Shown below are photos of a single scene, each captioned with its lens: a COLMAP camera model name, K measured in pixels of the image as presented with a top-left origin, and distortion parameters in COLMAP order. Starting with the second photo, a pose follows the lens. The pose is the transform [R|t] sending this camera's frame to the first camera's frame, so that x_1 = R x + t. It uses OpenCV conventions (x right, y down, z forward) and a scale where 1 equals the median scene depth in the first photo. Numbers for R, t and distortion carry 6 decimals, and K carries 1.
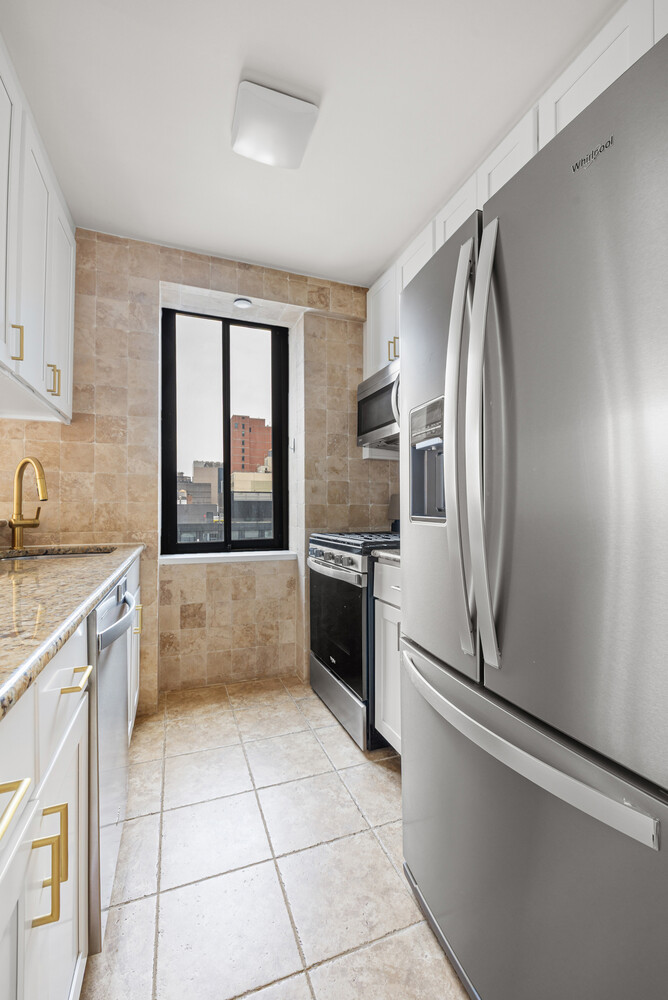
lens RADIAL K [[419.3, 0, 332.8], [0, 419.3, 505.1], [0, 0, 1]] dist [0.000076, 0.000062]
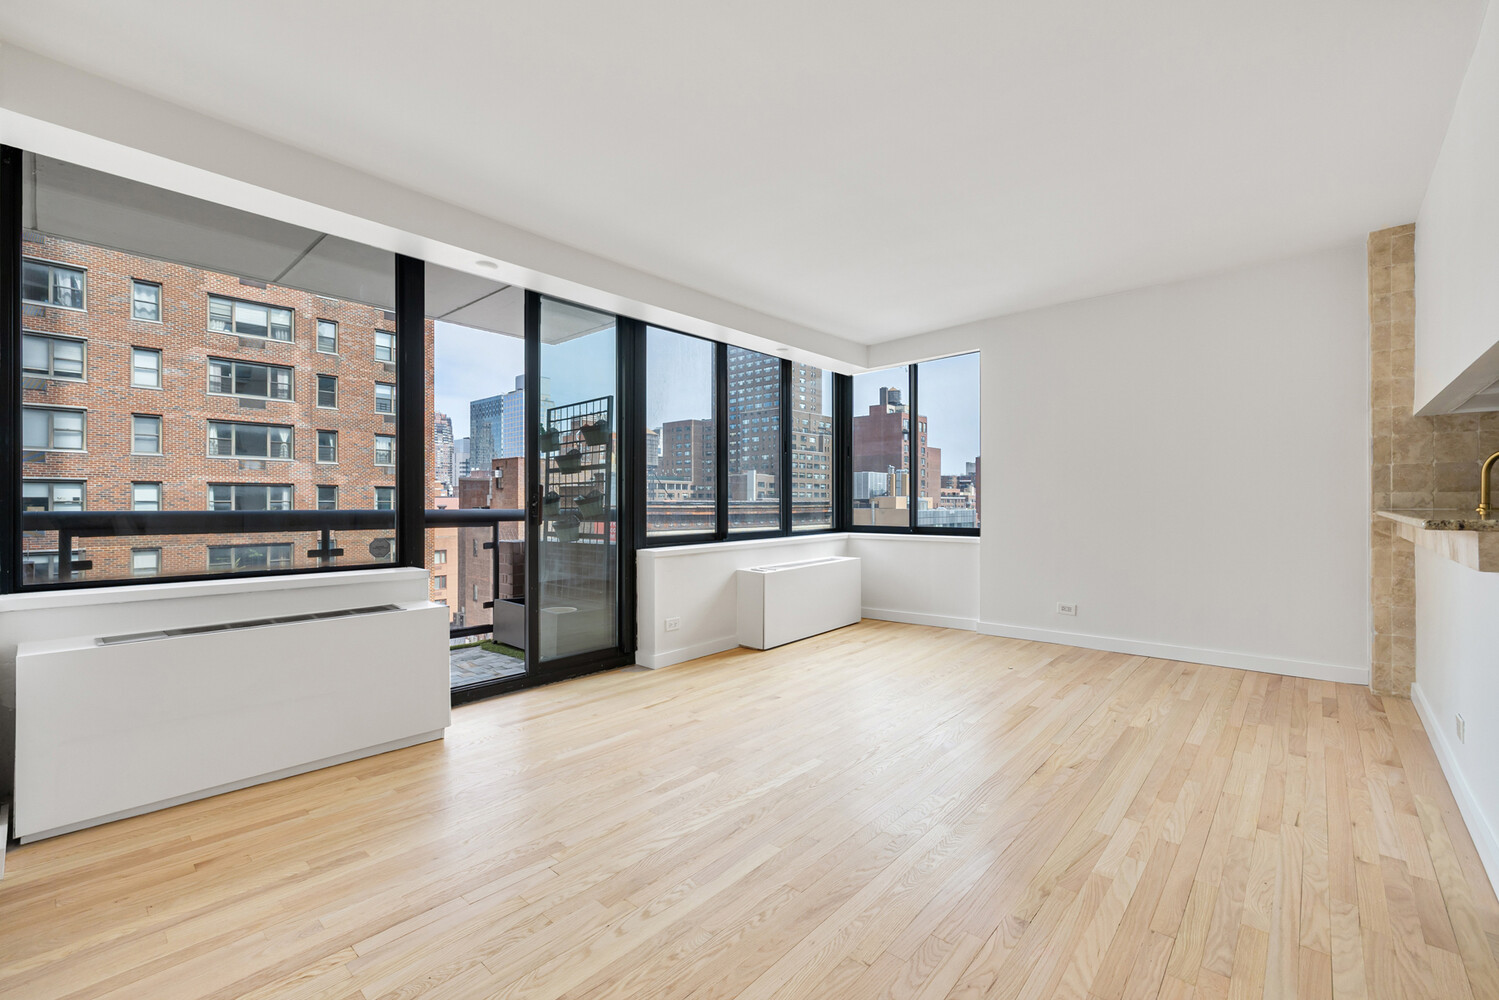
lens RADIAL K [[632.1, 0, 745.2], [0, 632.1, 499.6], [0, 0, 1]] dist [-0.000655, 0.000069]
pose [[0.457320, -0.002565, -0.889298, -0.145757], [0.011228, 0.999933, 0.002890, -0.010029], [0.889231, -0.011307, 0.457318, -1.024519]]
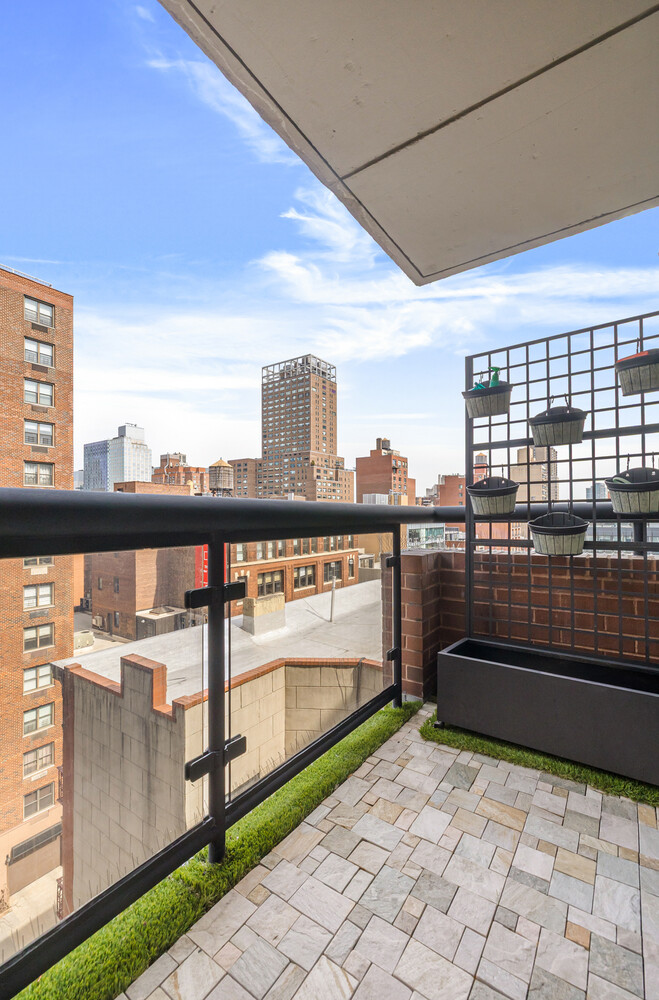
lens RADIAL K [[424.3, 0, 334.0], [0, 424.3, 511.6], [0, 0, 1]] dist [-0.000929, -0.000106]
pose [[0.562984, -0.008632, -0.826422, -1.592110], [0.015671, 0.999877, 0.000232, 0.026080], [0.826319, -0.013082, 0.563051, -1.398281]]
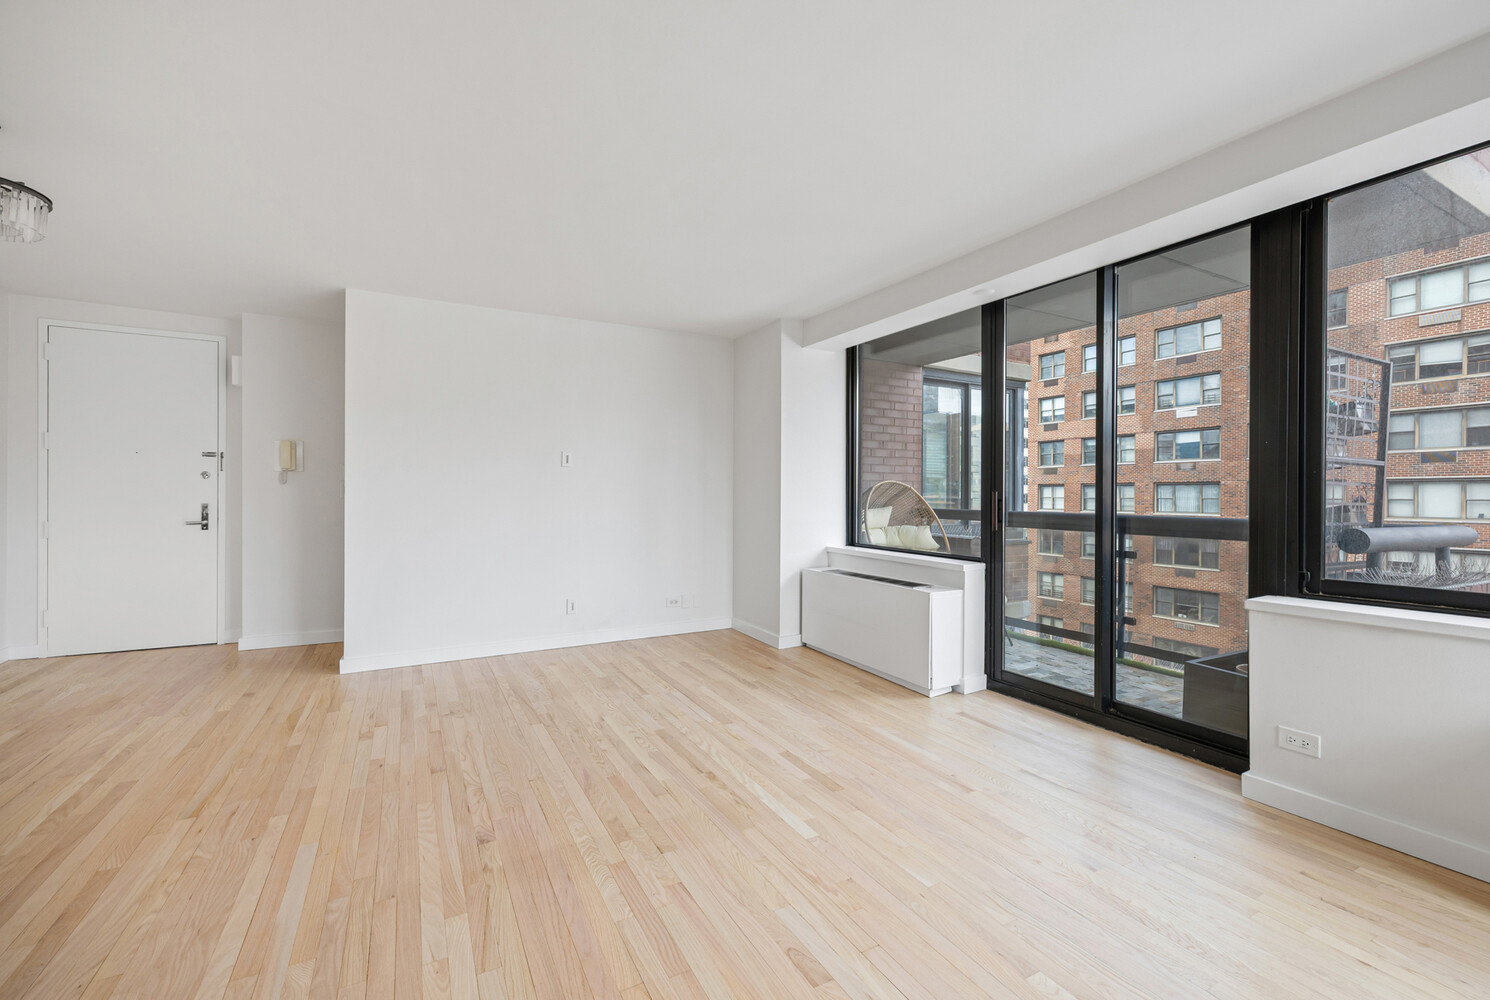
lens RADIAL K [[624.8, 0, 751.5], [0, 624.8, 498.7], [0, 0, 1]] dist [0.000076, 0.000062]
pose [[-0.990129, -0.002116, -0.140146, -0.805160], [-0.001026, 0.999969, -0.007850, -0.020828], [0.140158, -0.007628, -0.990100, 0.344370]]
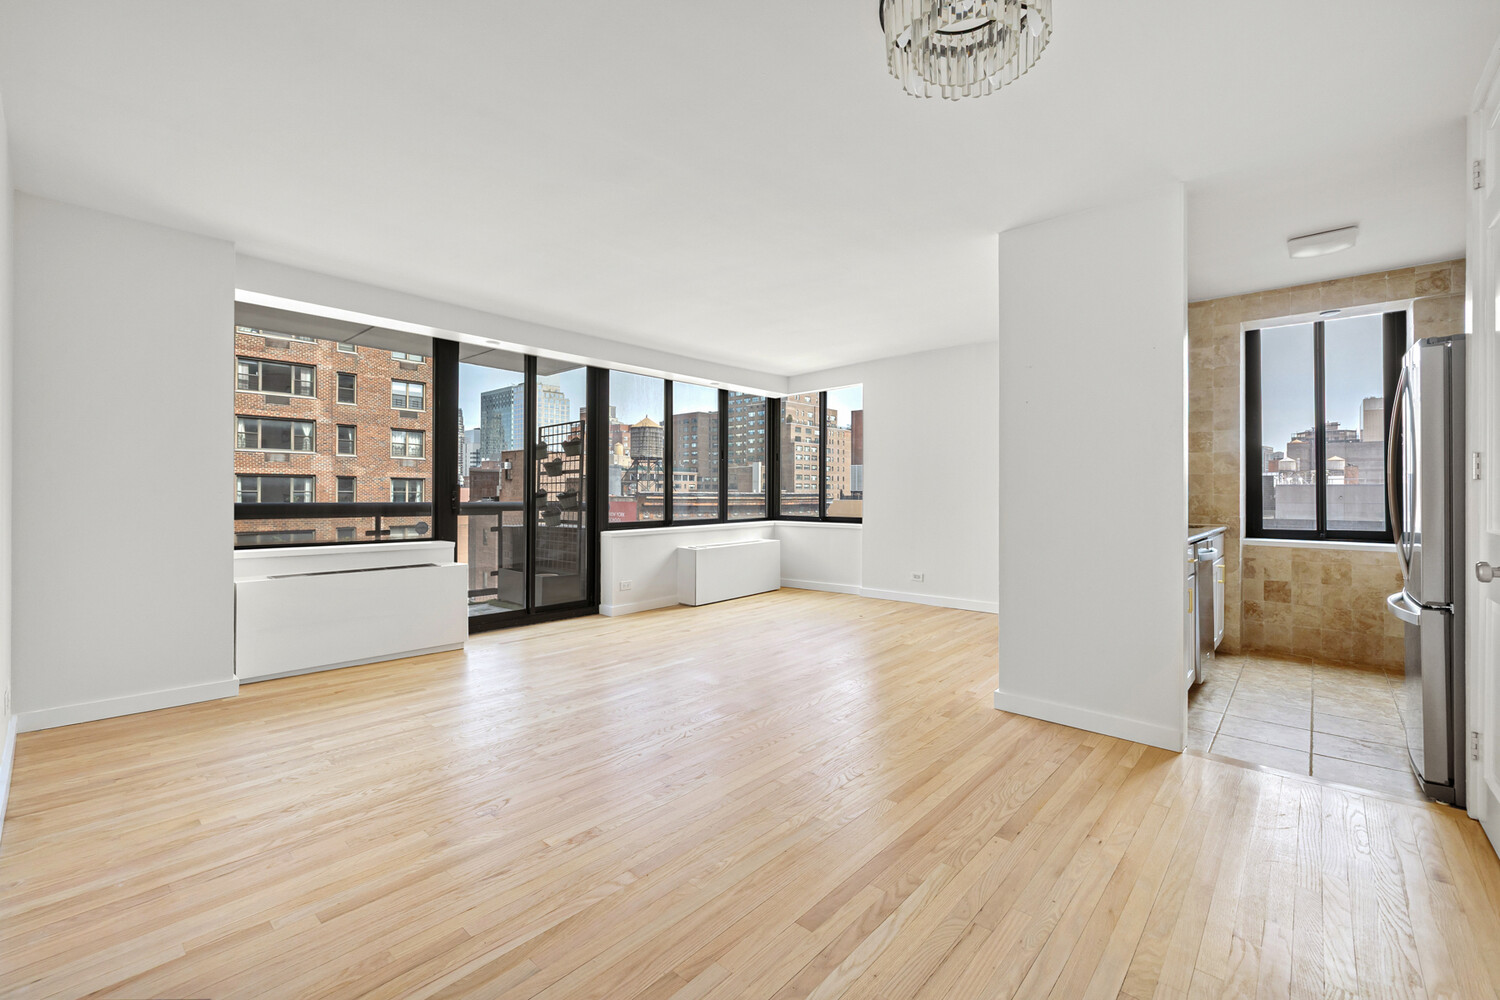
lens RADIAL K [[625.3, 0, 751.8], [0, 625.3, 489.7], [0, 0, 1]] dist [0.000337, 0.000094]
pose [[0.456493, -0.002029, -0.889725, 0.537568], [0.006708, 0.999977, 0.001162, -0.029500], [0.889702, -0.006499, 0.456496, -1.071161]]
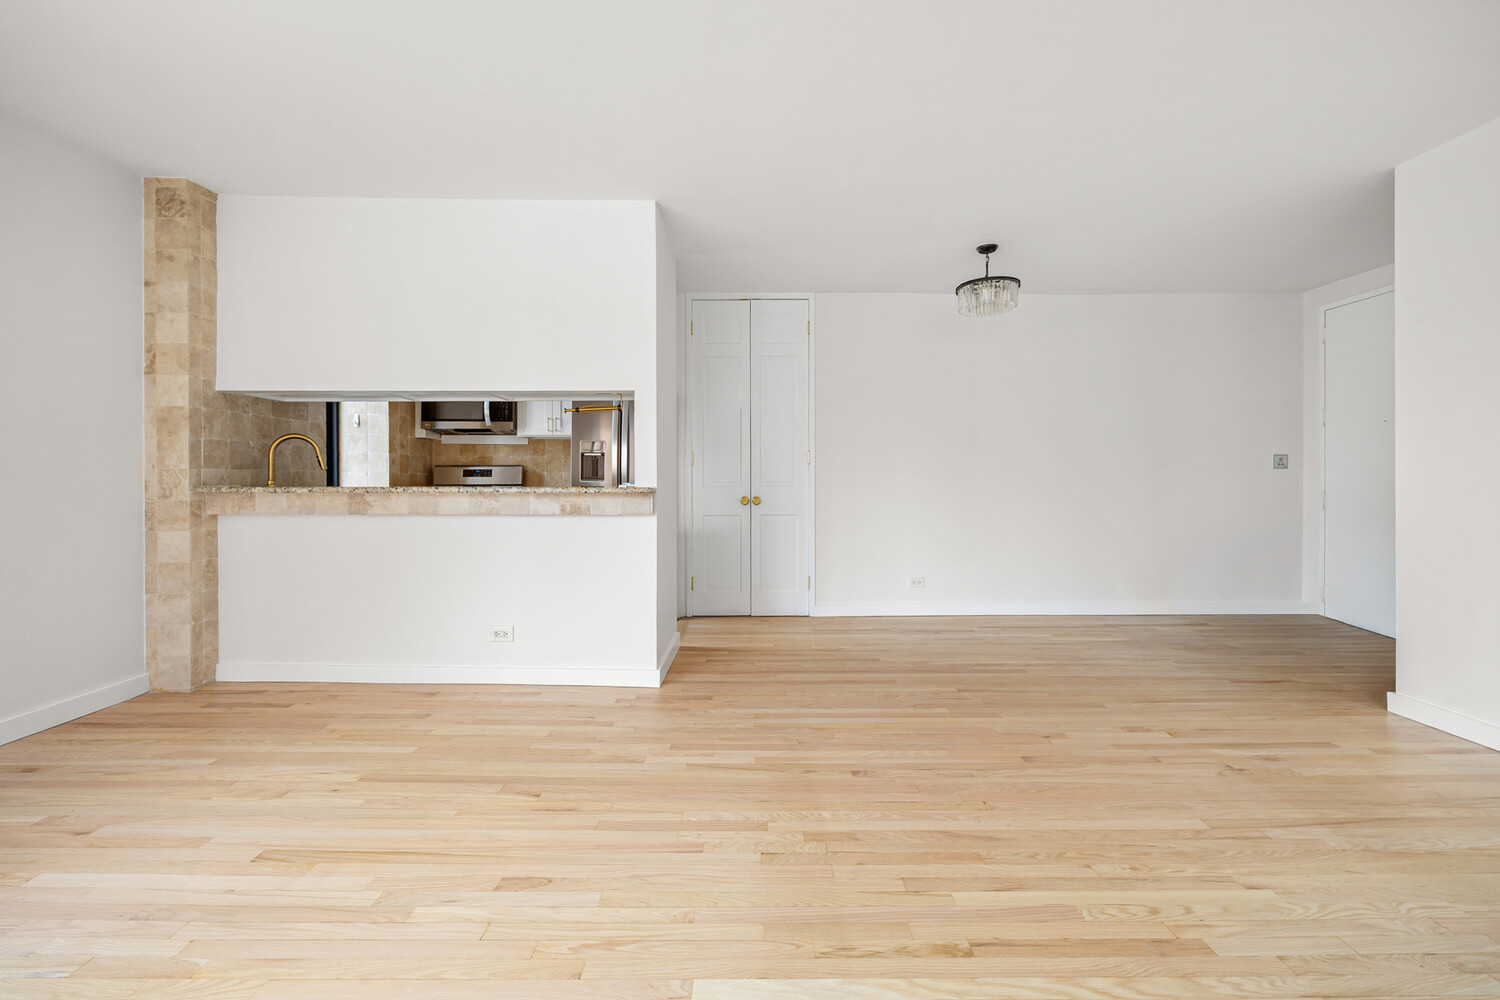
lens RADIAL K [[636.8, 0, 756.3], [0, 636.8, 480.0], [0, 0, 1]] dist [0.001086, 0.000272]
pose [[0.351735, -0.001137, 0.936099, -1.463862], [-0.009659, 0.999942, 0.004844, -0.000625], [-0.936050, -0.010746, 0.351703, -0.680855]]
